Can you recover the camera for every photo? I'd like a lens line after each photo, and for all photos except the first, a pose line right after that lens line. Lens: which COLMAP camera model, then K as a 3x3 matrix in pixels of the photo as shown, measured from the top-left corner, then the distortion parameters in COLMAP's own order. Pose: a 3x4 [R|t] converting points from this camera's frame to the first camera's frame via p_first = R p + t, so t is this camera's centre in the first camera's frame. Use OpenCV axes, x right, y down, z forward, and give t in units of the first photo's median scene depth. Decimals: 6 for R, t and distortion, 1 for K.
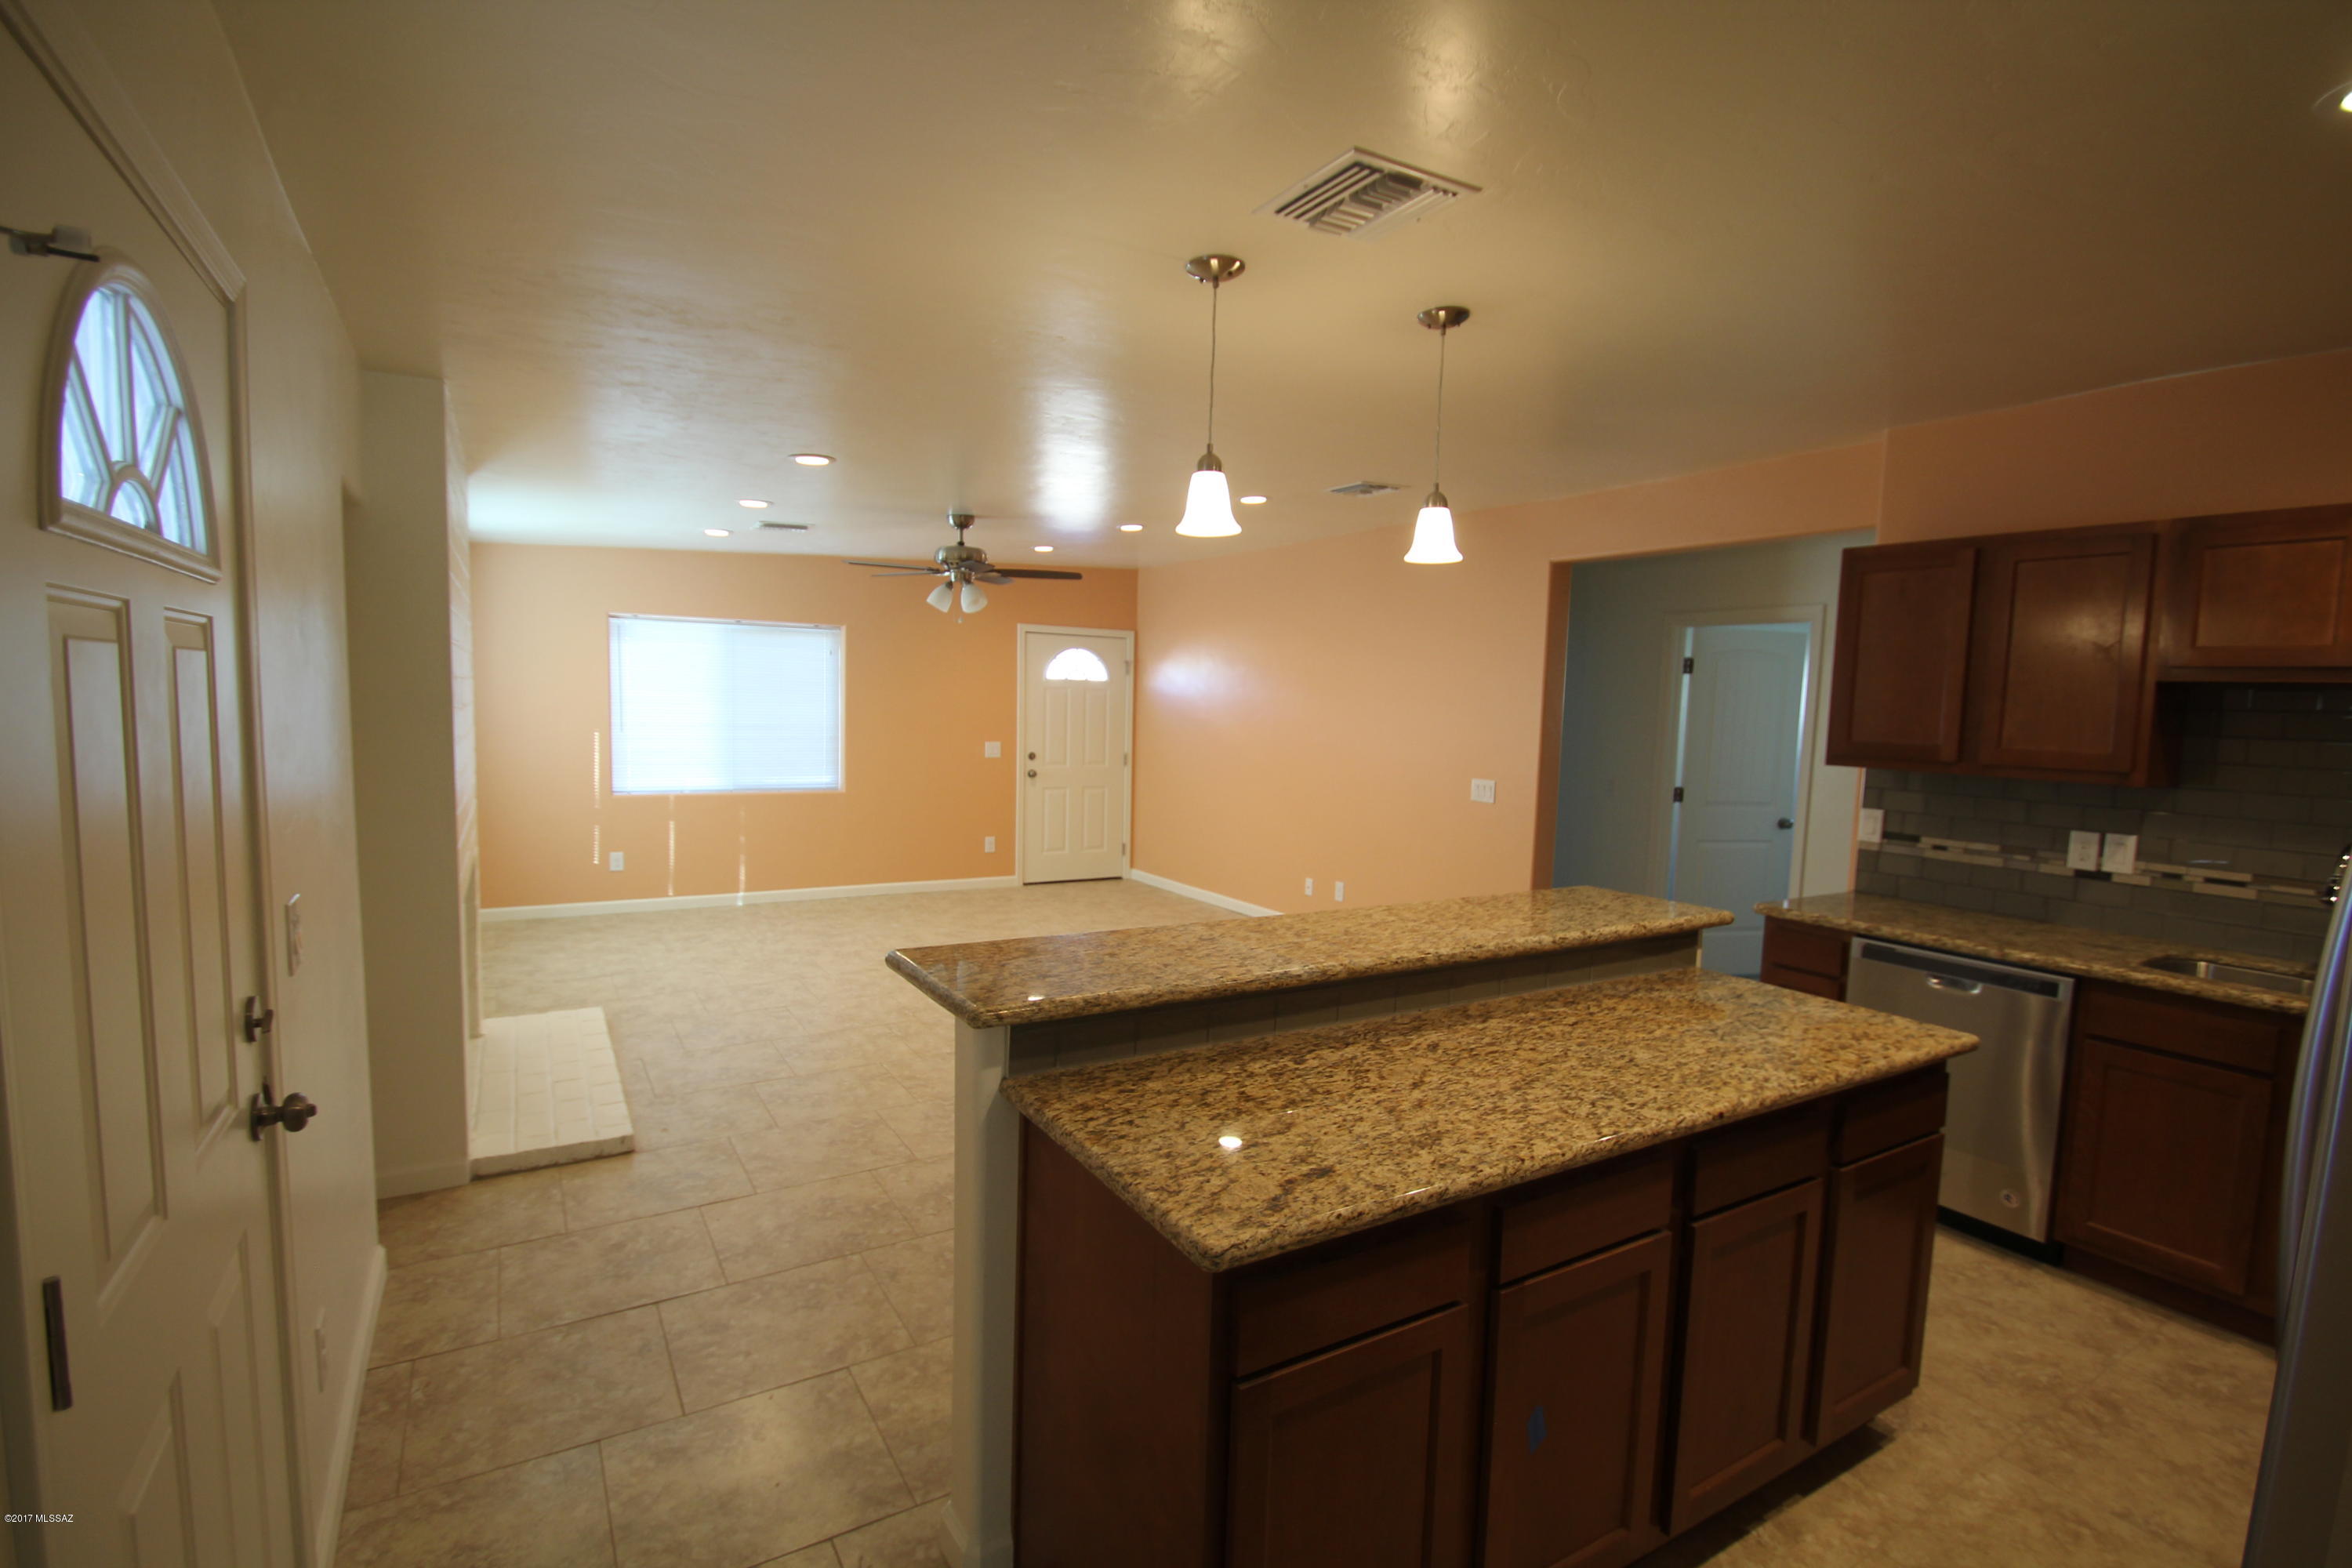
lens RADIAL K [[1106.8, 0, 1189.4], [0, 1106.8, 796.3], [0, 0, 1]] dist [-0.005616, -0.009512]
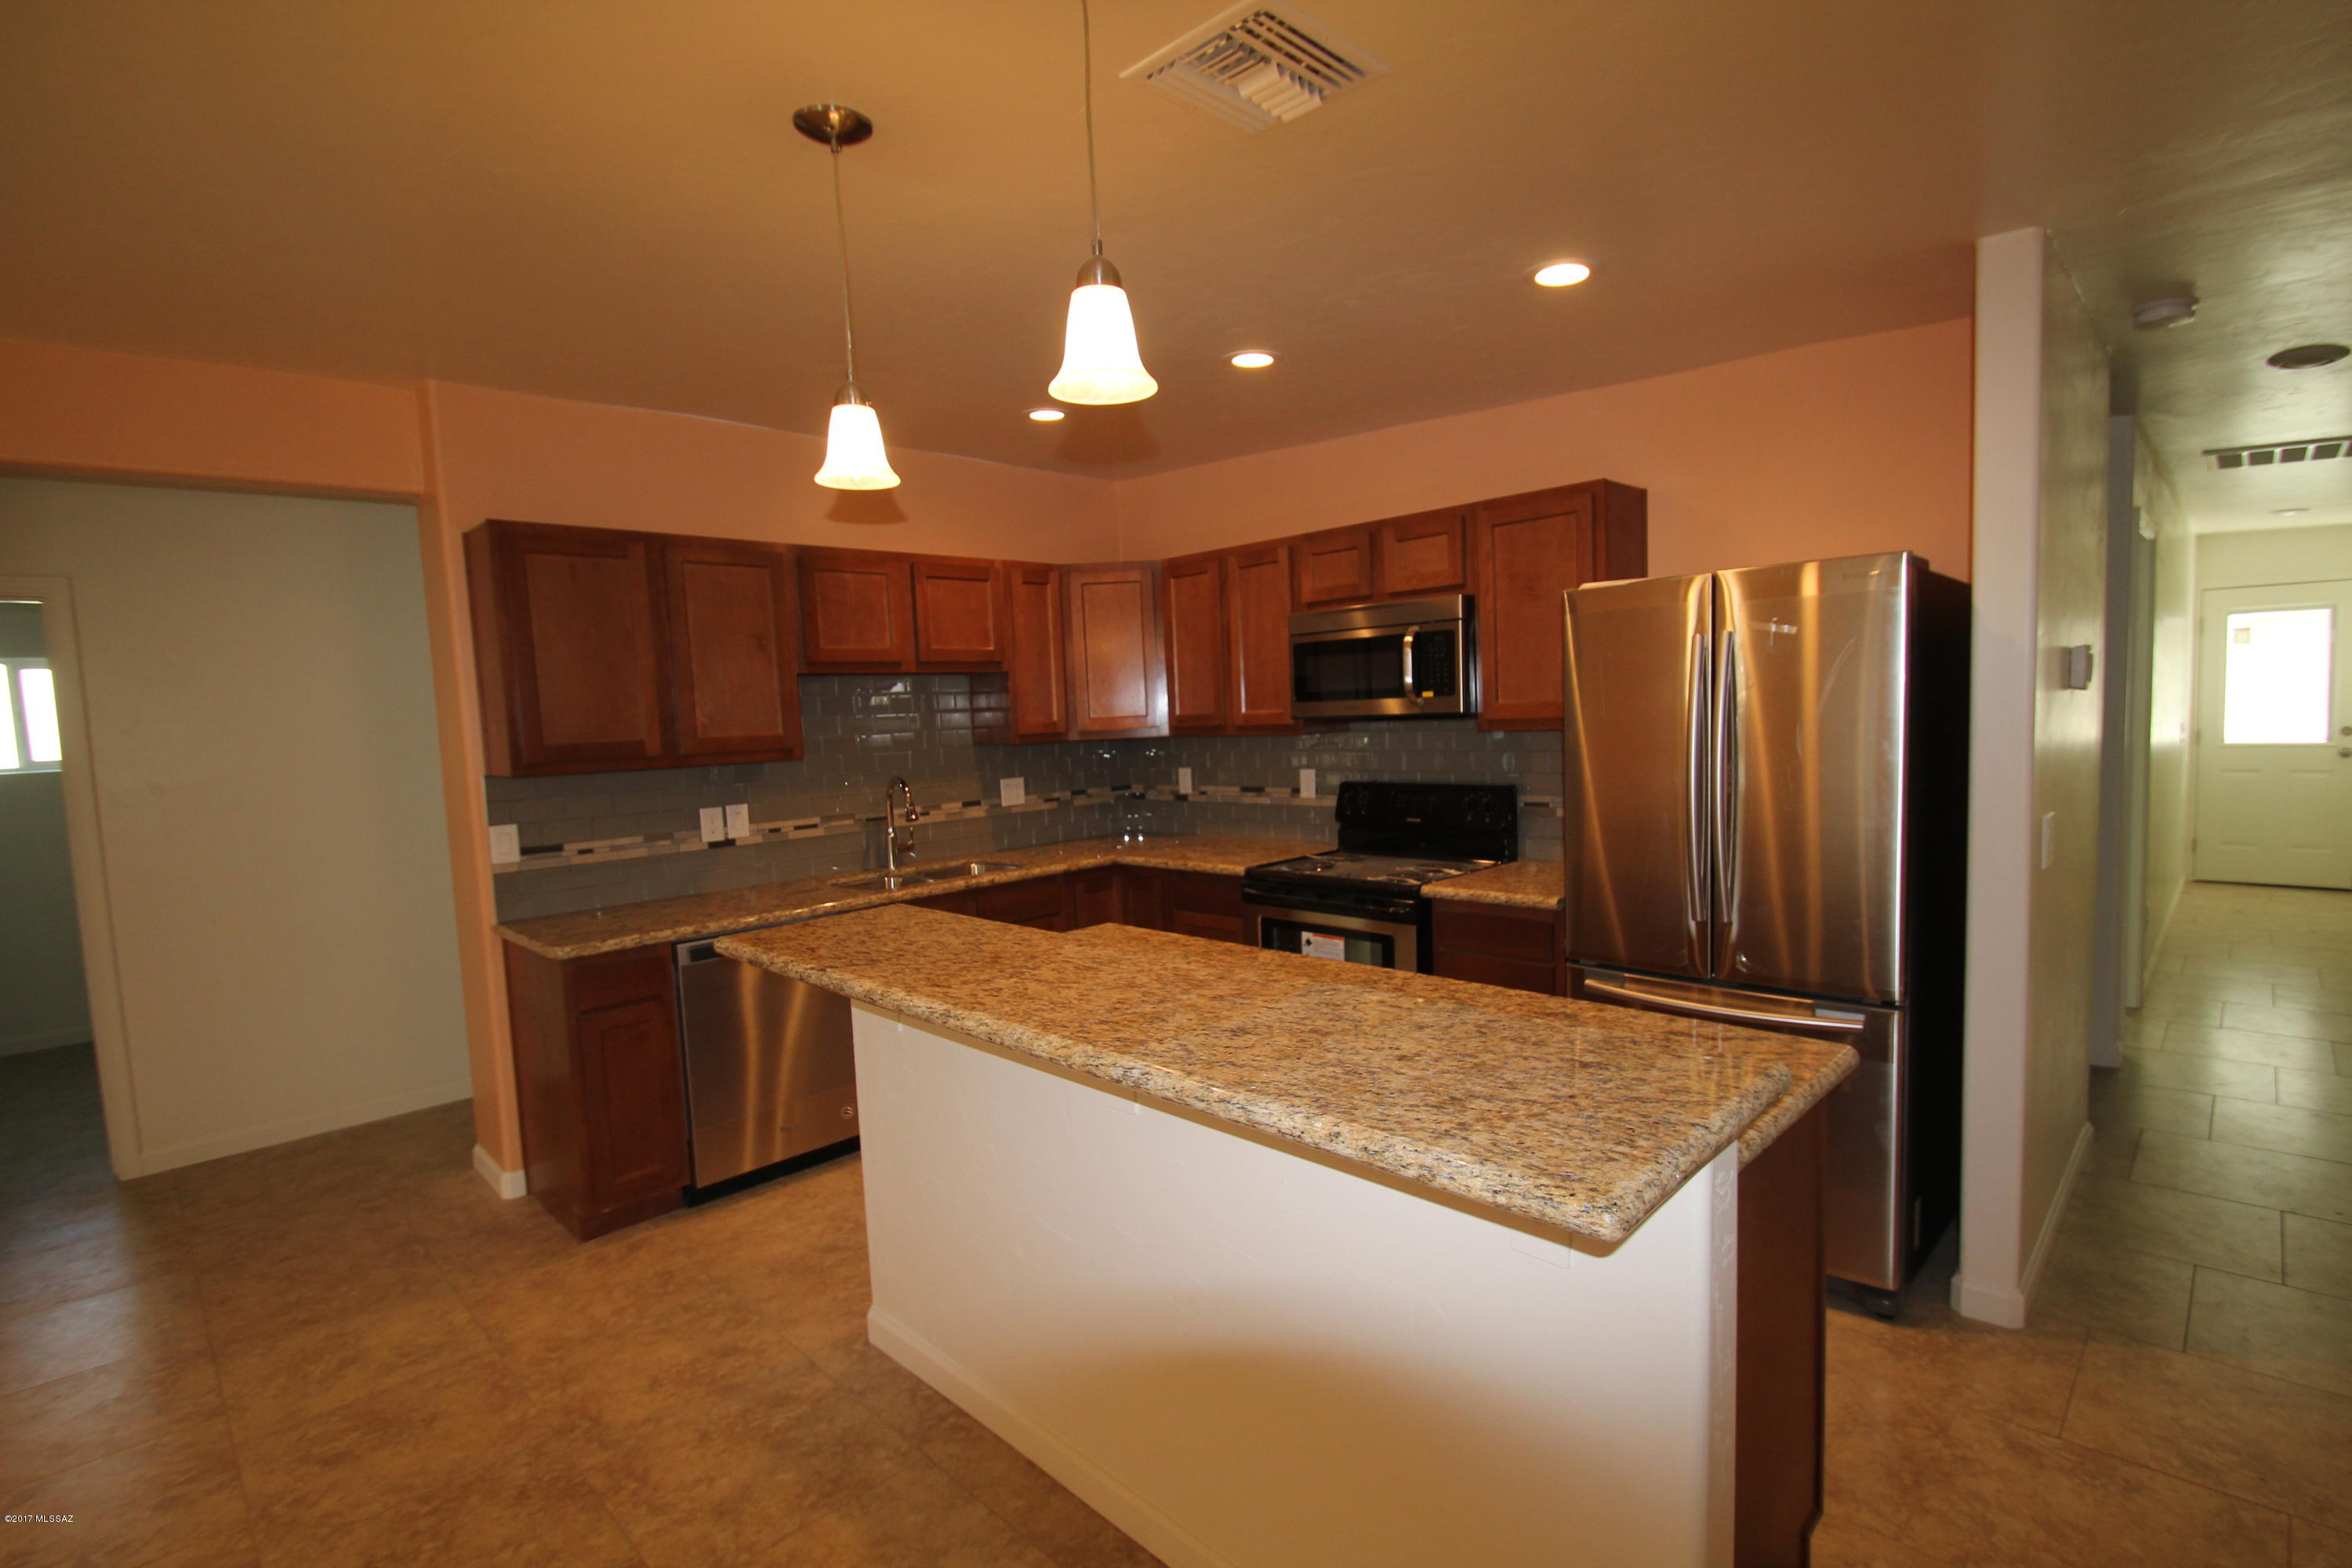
lens RADIAL K [[1106.8, 0, 1193.9], [0, 1106.8, 793.1], [0, 0, 1]] dist [-0.005616, -0.009512]
pose [[-0.241443, -0.096570, 0.965598, -0.414473], [0.118301, 0.984685, 0.128060, -0.070937], [-0.963177, 0.145150, -0.226321, 0.776791]]
